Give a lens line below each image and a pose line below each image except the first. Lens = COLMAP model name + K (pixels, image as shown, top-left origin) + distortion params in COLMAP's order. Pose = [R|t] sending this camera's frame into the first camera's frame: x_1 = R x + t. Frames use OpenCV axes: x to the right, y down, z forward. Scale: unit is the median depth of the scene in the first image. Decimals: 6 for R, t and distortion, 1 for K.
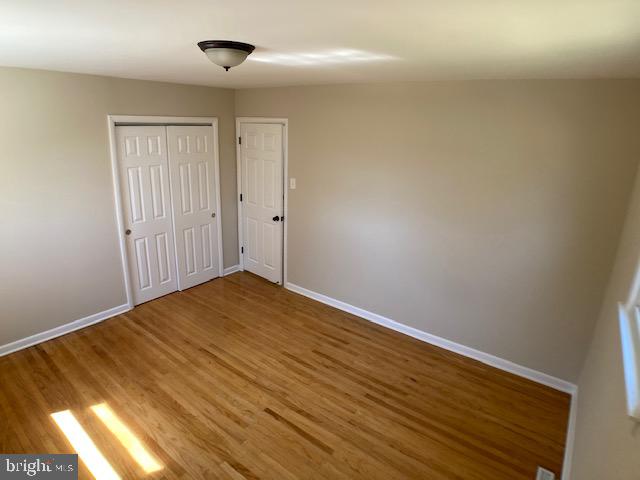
lens RADIAL K [[366.7, 0, 320.0], [0, 366.7, 240.0], [0, 0, 1]] dist [-0.105699, 0.023315]
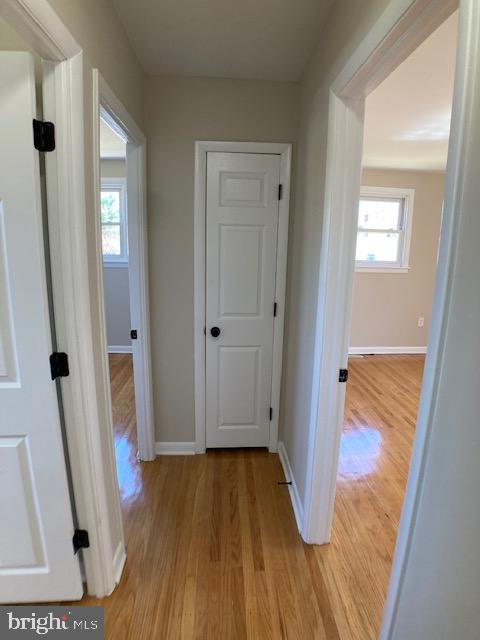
lens RADIAL K [[366.7, 0, 240.0], [0, 366.7, 320.0], [0, 0, 1]] dist [-0.105699, 0.023315]
pose [[-0.639902, -0.202405, 0.741322, -0.444035], [0.189993, 0.893069, 0.407837, -0.422792], [-0.744600, 0.401821, -0.533021, 1.925842]]
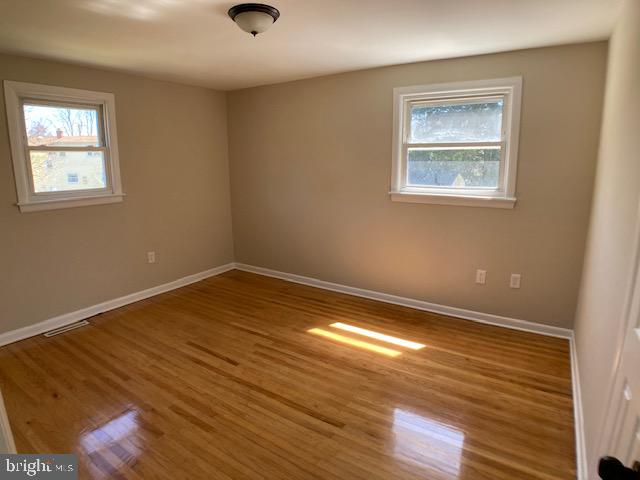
lens RADIAL K [[366.7, 0, 320.0], [0, 366.7, 240.0], [0, 0, 1]] dist [-0.105699, 0.023315]
pose [[-0.996430, -0.017580, -0.082570, -0.273157], [-0.055464, 0.873693, 0.483306, -0.331880], [0.063645, 0.486160, -0.871549, 1.609351]]
